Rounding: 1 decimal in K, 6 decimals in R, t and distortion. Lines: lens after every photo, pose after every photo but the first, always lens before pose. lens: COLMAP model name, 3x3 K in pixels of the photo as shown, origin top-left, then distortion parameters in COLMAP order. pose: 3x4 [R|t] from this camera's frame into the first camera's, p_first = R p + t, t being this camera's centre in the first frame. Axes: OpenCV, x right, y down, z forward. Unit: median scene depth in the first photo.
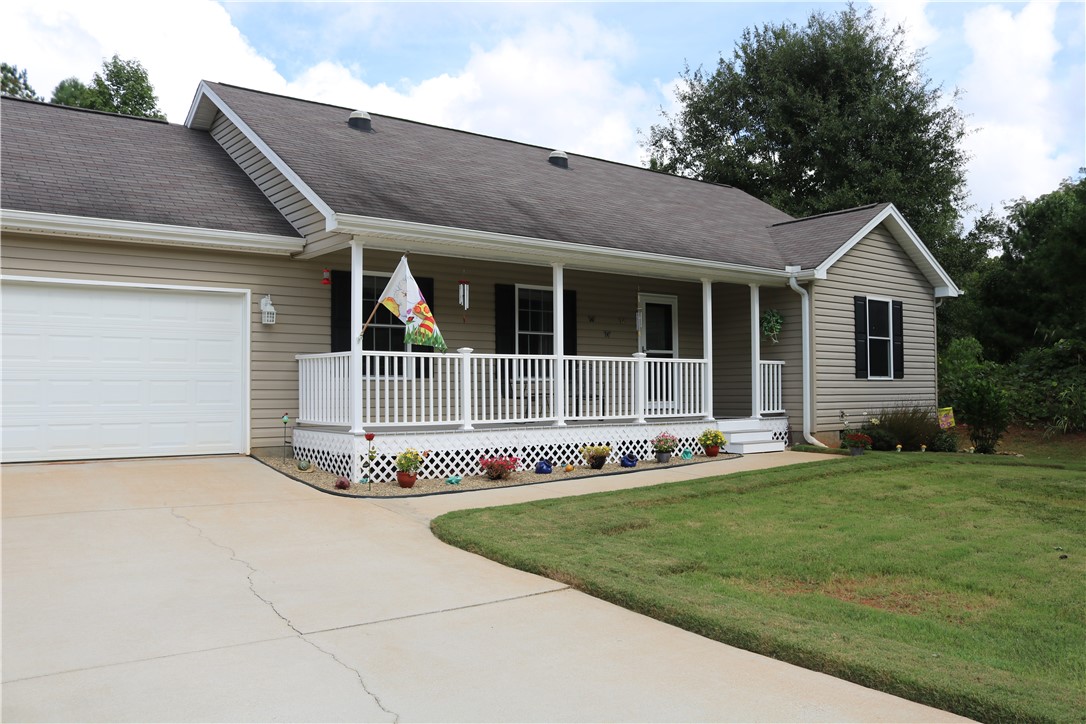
lens RADIAL K [[900.6, 0, 550.7], [0, 900.6, 367.2], [0, 0, 1]] dist [-0.142738, 0.114512]
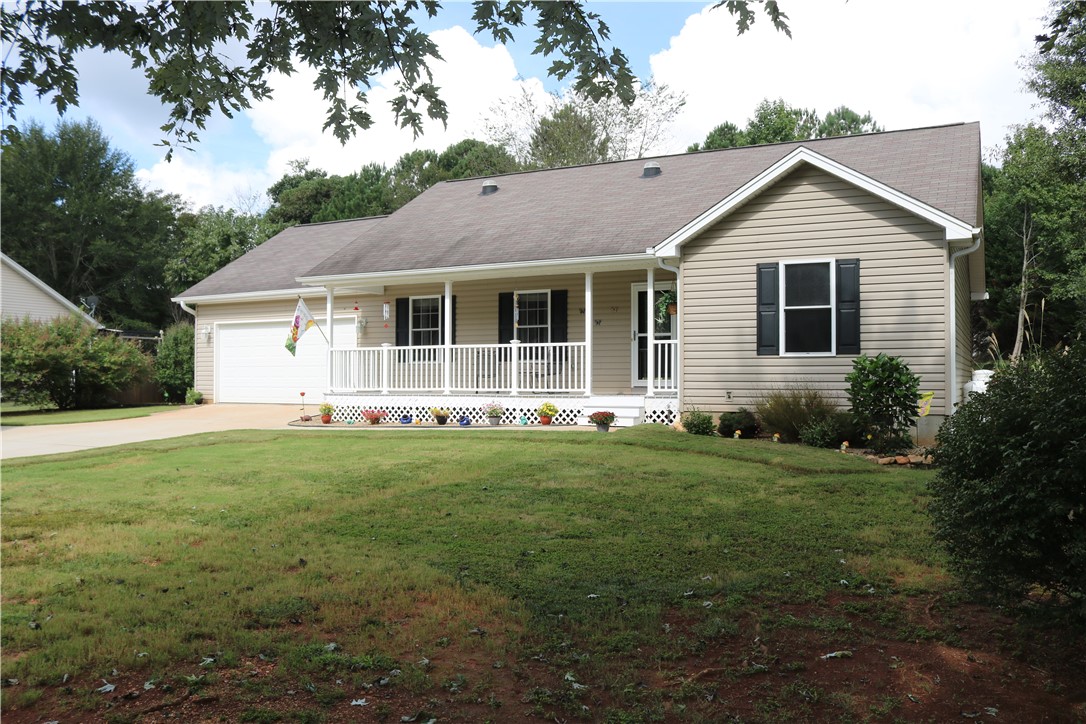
lens RADIAL K [[900.6, 0, 552.1], [0, 900.6, 359.5], [0, 0, 1]] dist [-0.142738, 0.114512]
pose [[0.415680, -0.015386, -0.909381, 1.204301], [0.022814, 0.999719, -0.006486, 0.019823], [0.909225, -0.018050, 0.415914, 0.485161]]
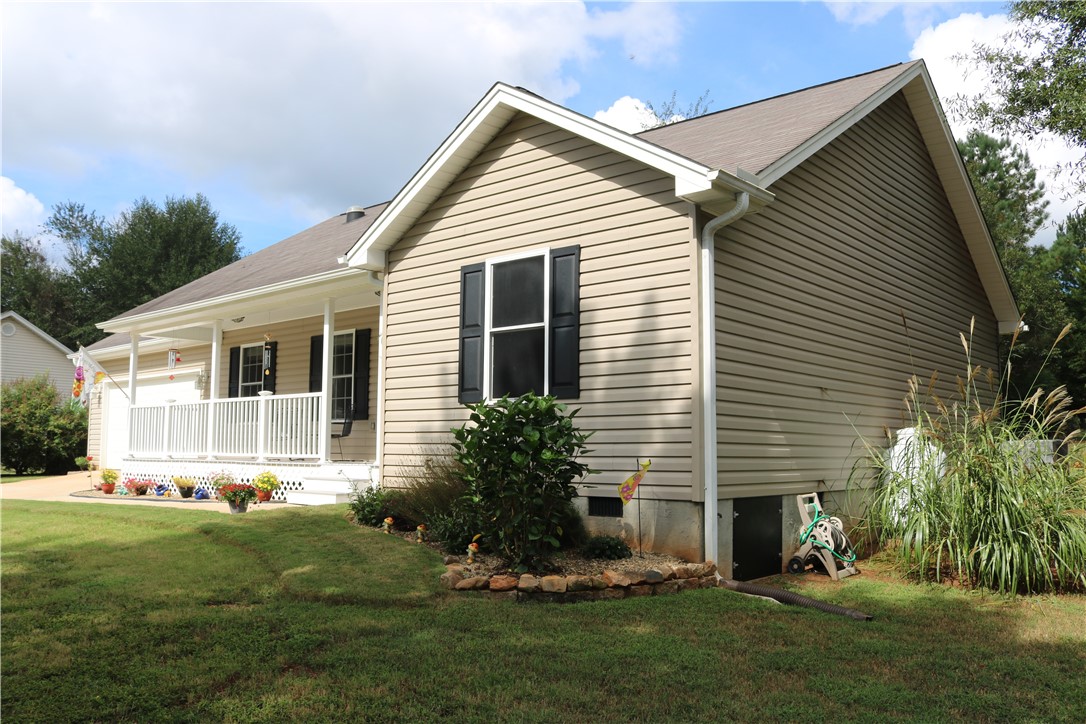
lens RADIAL K [[900.6, 0, 534.8], [0, 900.6, 371.5], [0, 0, 1]] dist [-0.142738, 0.114512]
pose [[0.194571, -0.080197, -0.977605, 1.051637], [0.022417, 0.996755, -0.077307, 0.042684], [0.980632, -0.006873, 0.195737, 1.039135]]
